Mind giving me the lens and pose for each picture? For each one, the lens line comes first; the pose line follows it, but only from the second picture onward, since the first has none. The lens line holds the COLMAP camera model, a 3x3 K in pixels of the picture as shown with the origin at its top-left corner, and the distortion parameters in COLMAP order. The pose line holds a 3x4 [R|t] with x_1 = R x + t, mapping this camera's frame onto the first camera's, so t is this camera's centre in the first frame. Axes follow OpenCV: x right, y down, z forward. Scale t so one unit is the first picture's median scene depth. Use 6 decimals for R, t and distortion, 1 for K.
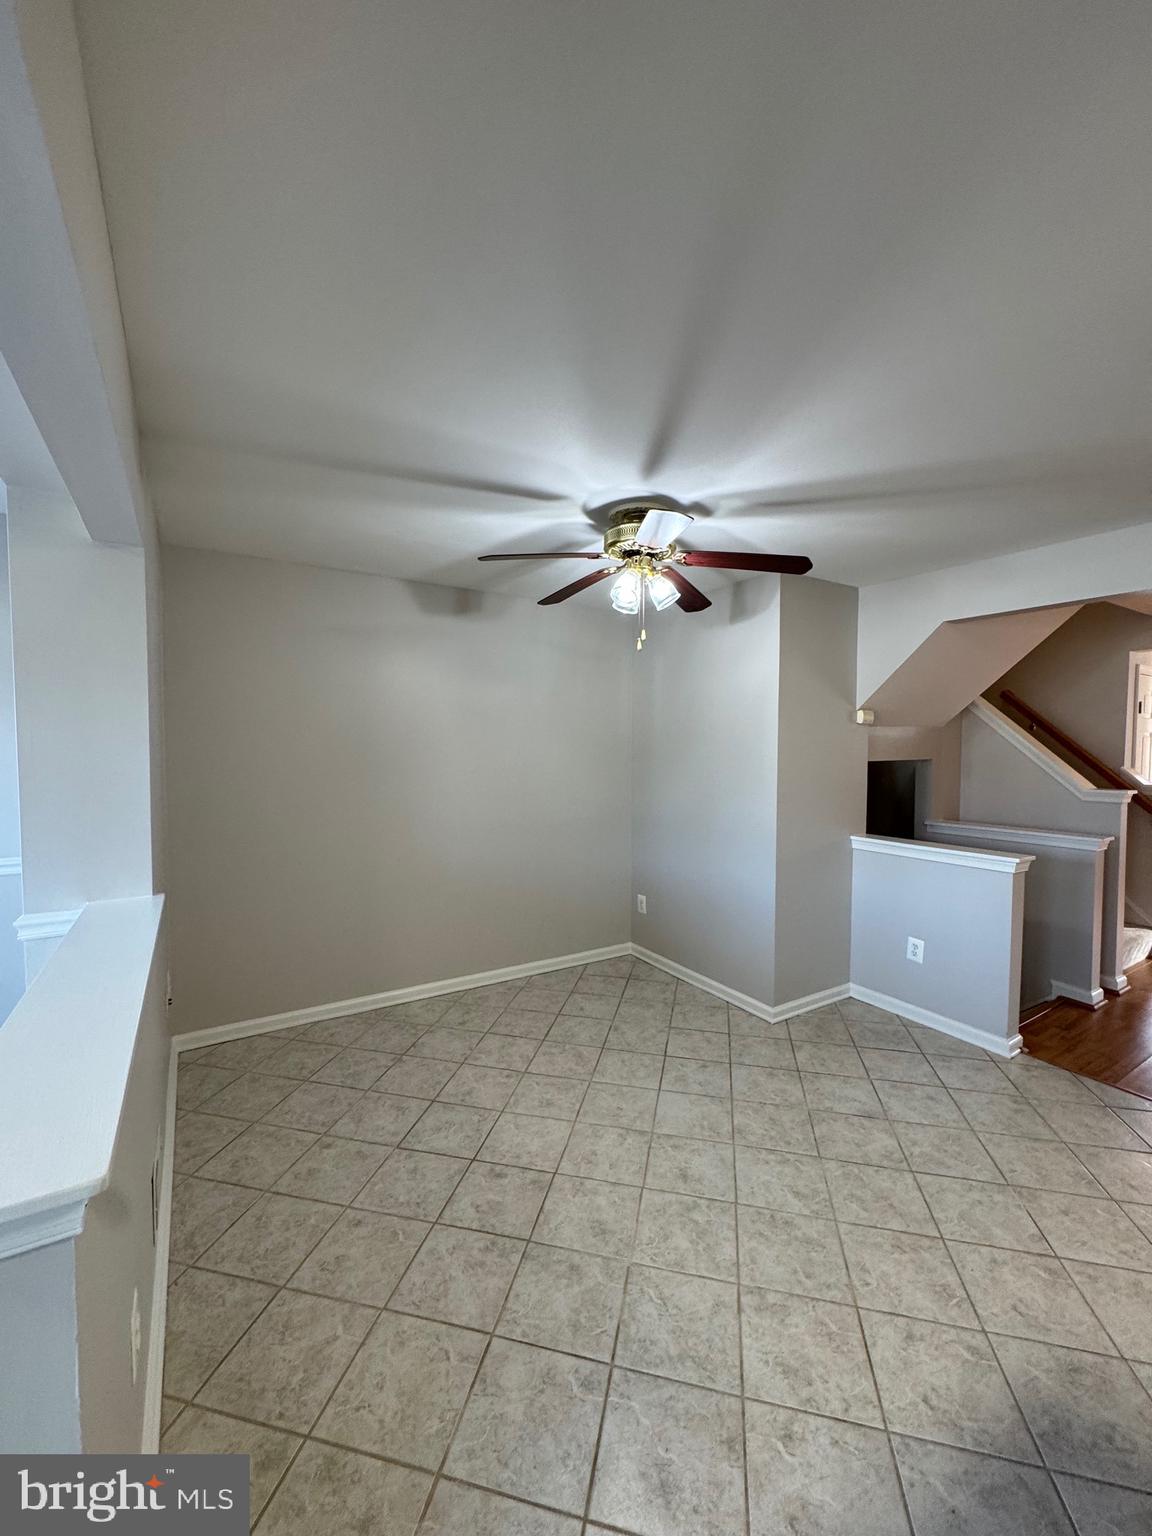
lens RADIAL K [[612.1, 0, 575.8], [0, 612.1, 769.9], [0, 0, 1]] dist [-0.005162, 0.001083]
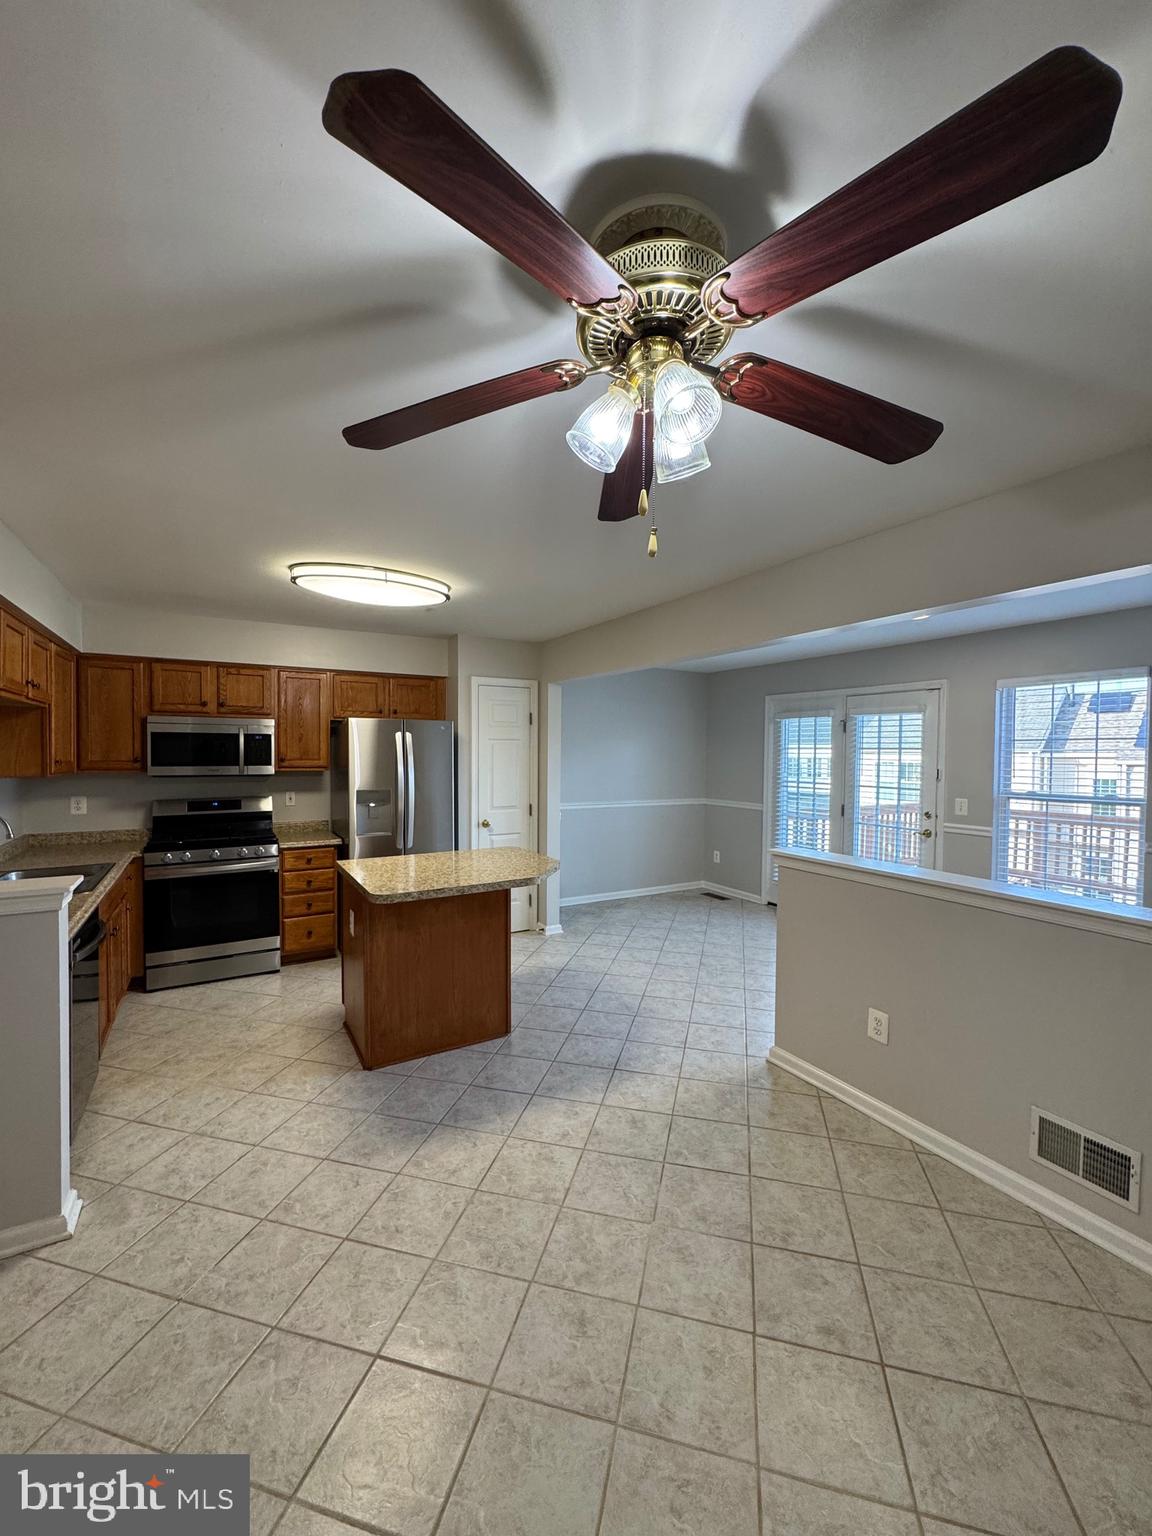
lens RADIAL K [[612.1, 0, 575.9], [0, 612.1, 767.2], [0, 0, 1]] dist [-0.005162, 0.001083]
pose [[-0.999551, -0.010274, 0.028161, 0.117990], [-0.008432, 0.997865, 0.064760, -0.053284], [-0.028766, 0.064493, -0.997503, 1.182784]]
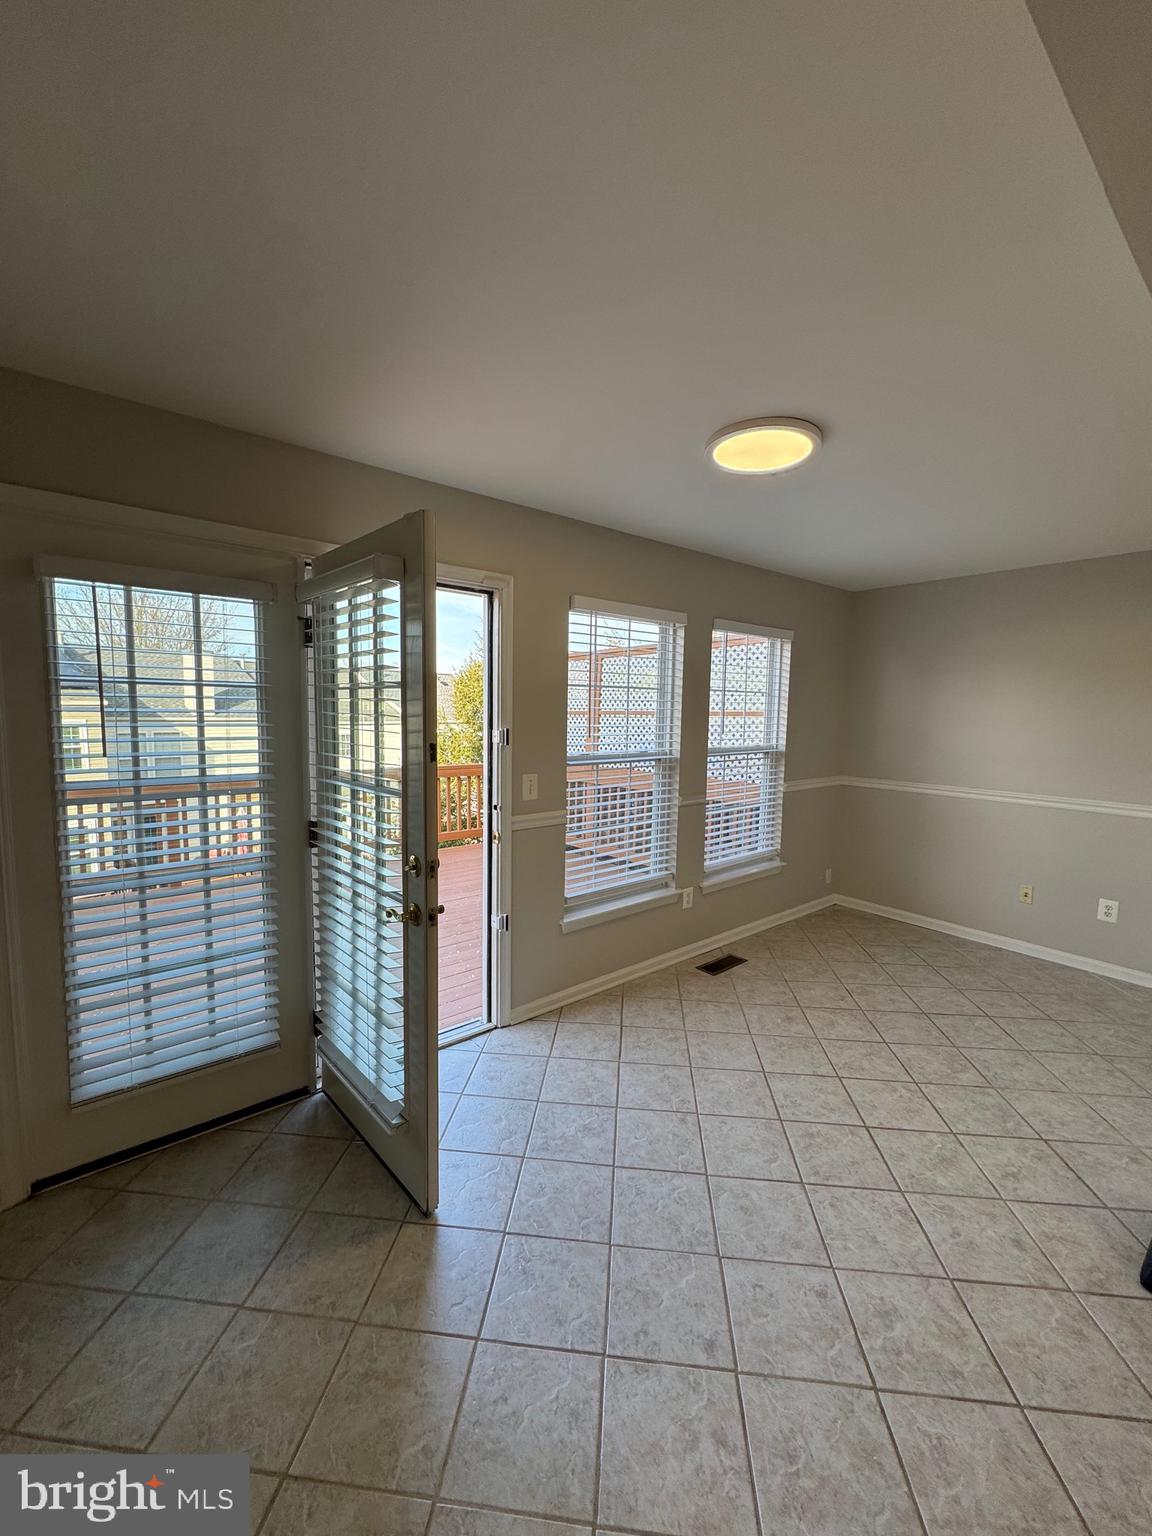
lens RADIAL K [[612.1, 0, 575.4], [0, 612.1, 766.2], [0, 0, 1]] dist [-0.005162, 0.001083]
pose [[0.118947, 0.096441, -0.988206, 0.167953], [-0.059458, 0.994177, 0.089867, 0.010703], [0.991119, 0.048067, 0.123989, -0.374680]]
